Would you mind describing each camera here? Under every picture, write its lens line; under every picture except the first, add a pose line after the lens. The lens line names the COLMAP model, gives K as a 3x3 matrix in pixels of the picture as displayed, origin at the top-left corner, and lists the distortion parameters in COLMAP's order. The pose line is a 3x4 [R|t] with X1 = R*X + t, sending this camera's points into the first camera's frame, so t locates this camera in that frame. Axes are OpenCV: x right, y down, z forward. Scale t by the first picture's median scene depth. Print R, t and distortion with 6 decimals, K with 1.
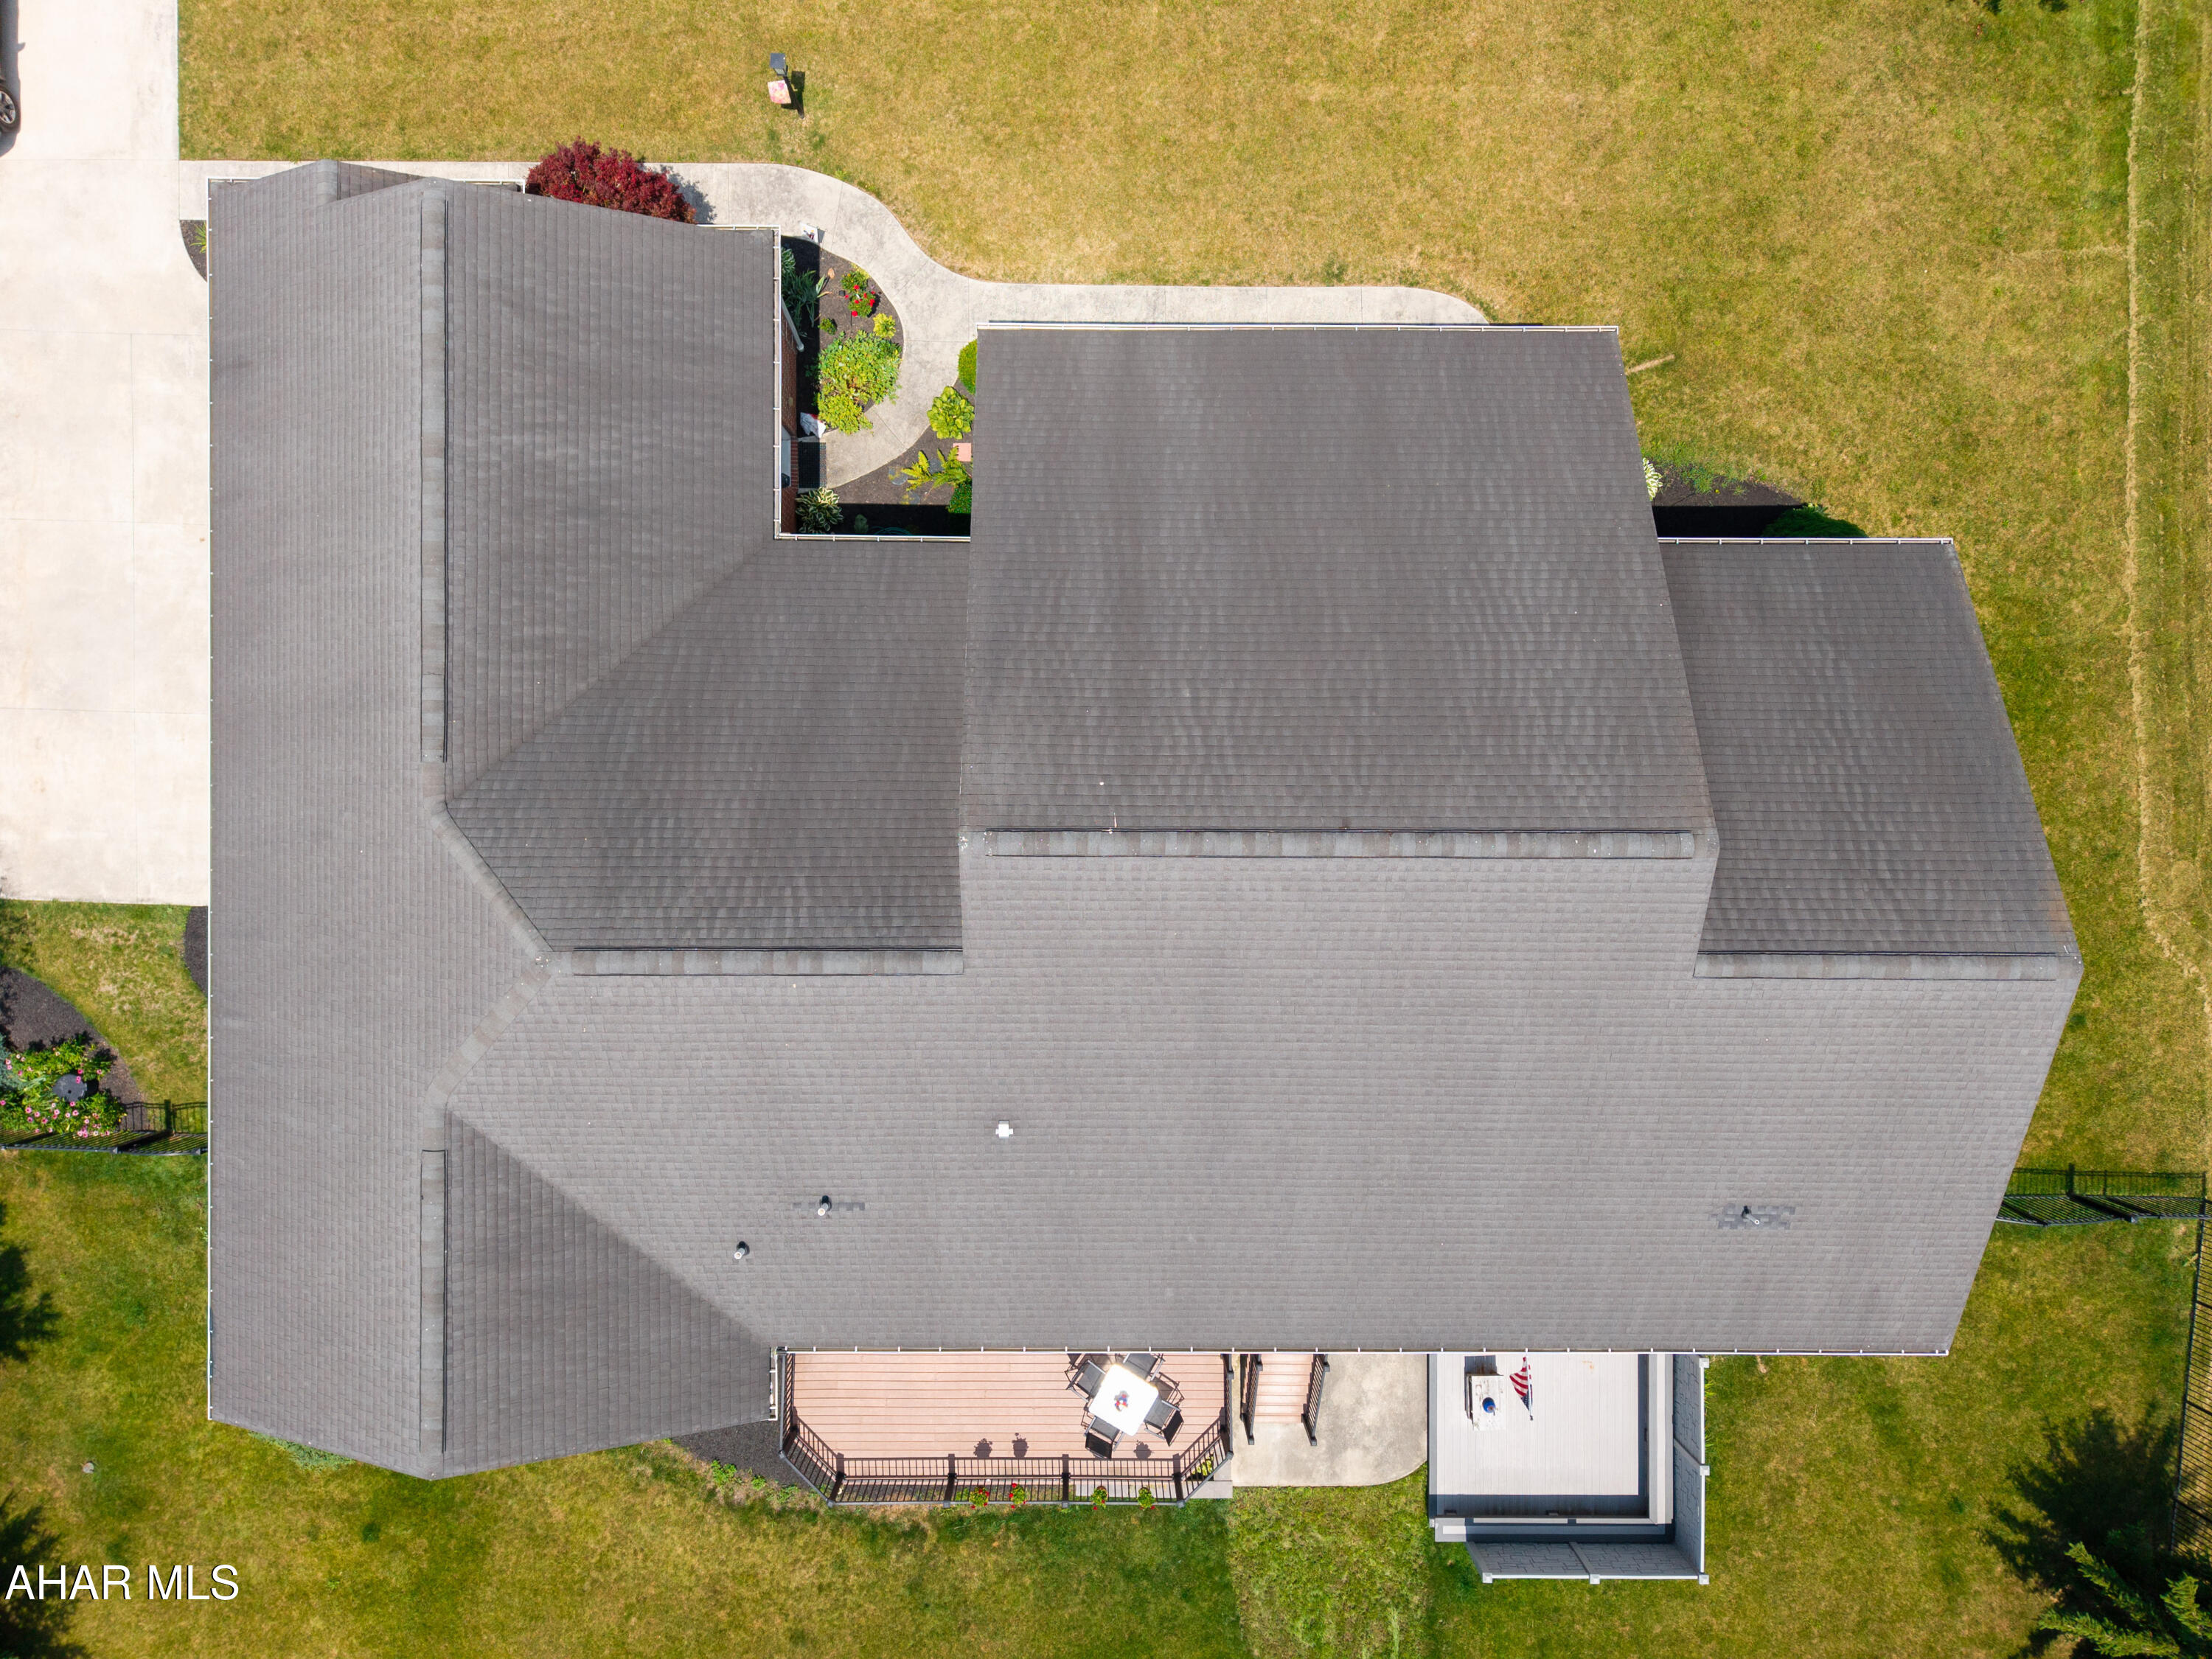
lens RADIAL K [[1477.6, 0, 1102.0], [0, 1477.6, 827.7], [0, 0, 1]] dist [0.026198, -0.023606]
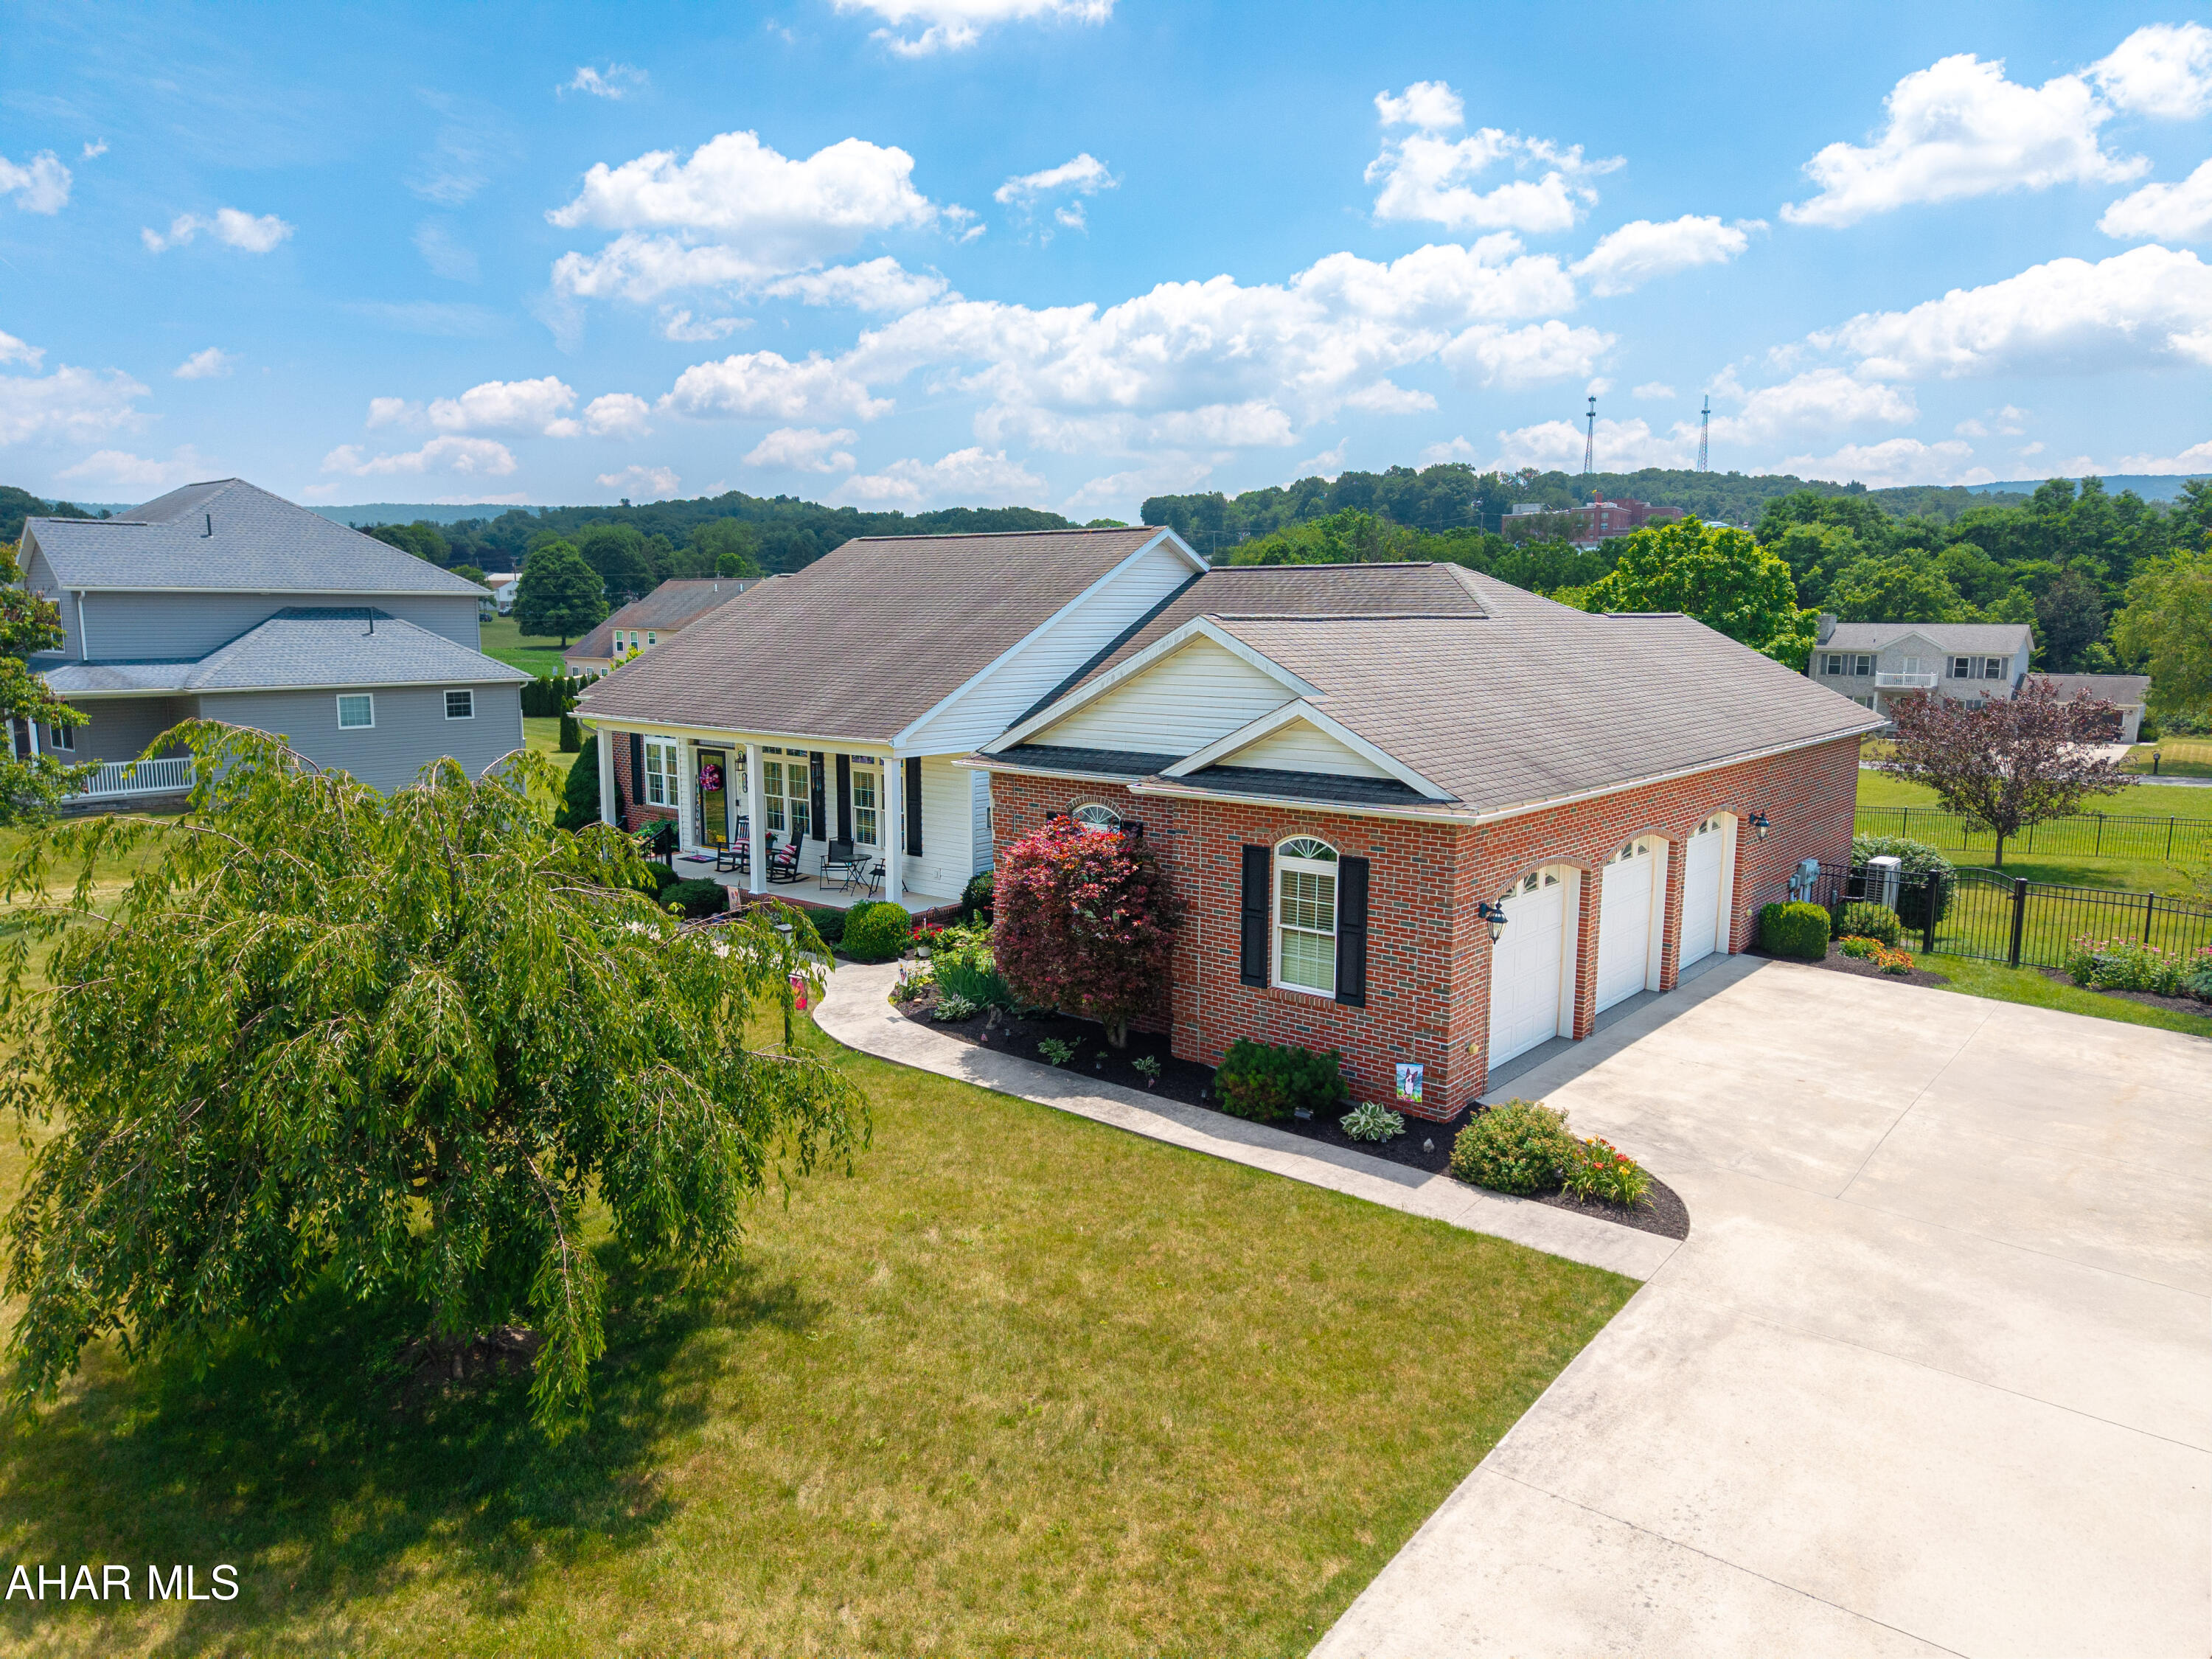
lens RADIAL K [[1477.6, 0, 1103.1], [0, 1477.6, 828.0], [0, 0, 1]] dist [0.026198, -0.023606]
pose [[-0.772670, -0.094888, 0.627676, -0.769393], [0.634802, -0.119449, 0.763386, -0.920487], [0.002539, 0.988296, 0.152530, 0.758729]]
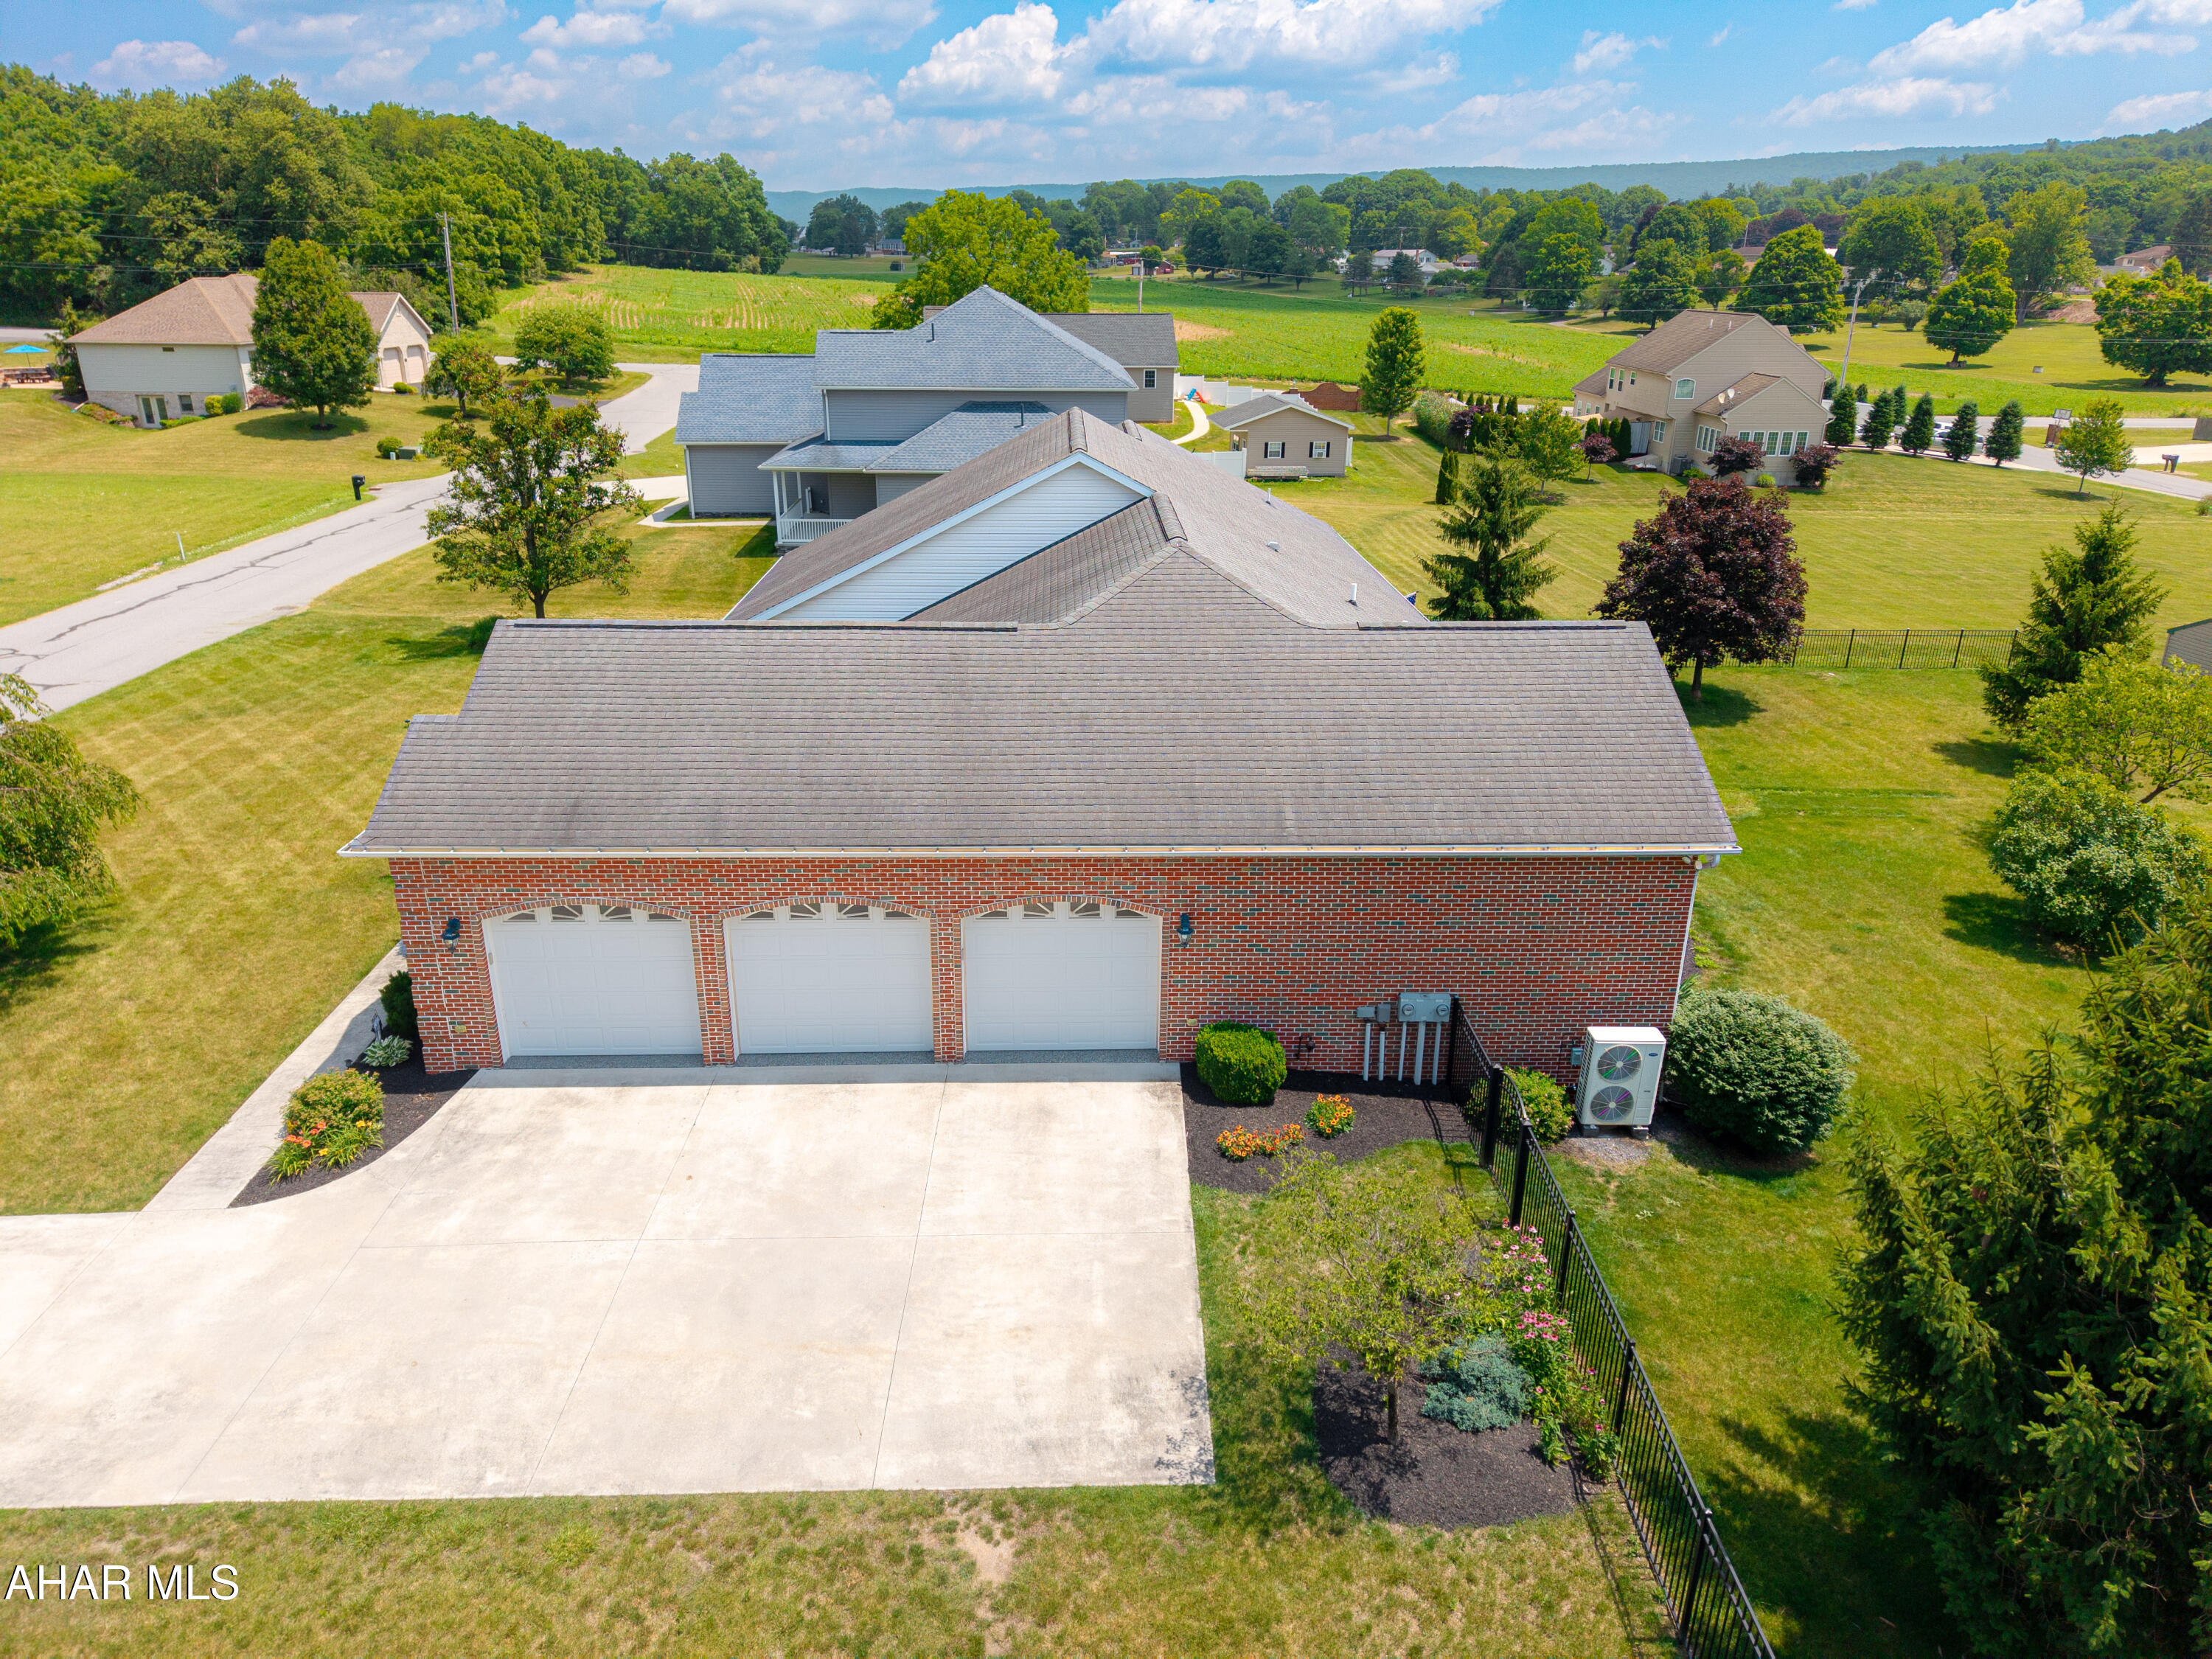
lens RADIAL K [[1477.6, 0, 1100.2], [0, 1477.6, 830.7], [0, 0, 1]] dist [0.026198, -0.023606]
pose [[-0.029129, -0.356811, 0.933722, -1.212243], [0.999573, -0.012427, 0.026435, -0.008489], [0.002171, 0.934094, 0.357021, 0.571358]]
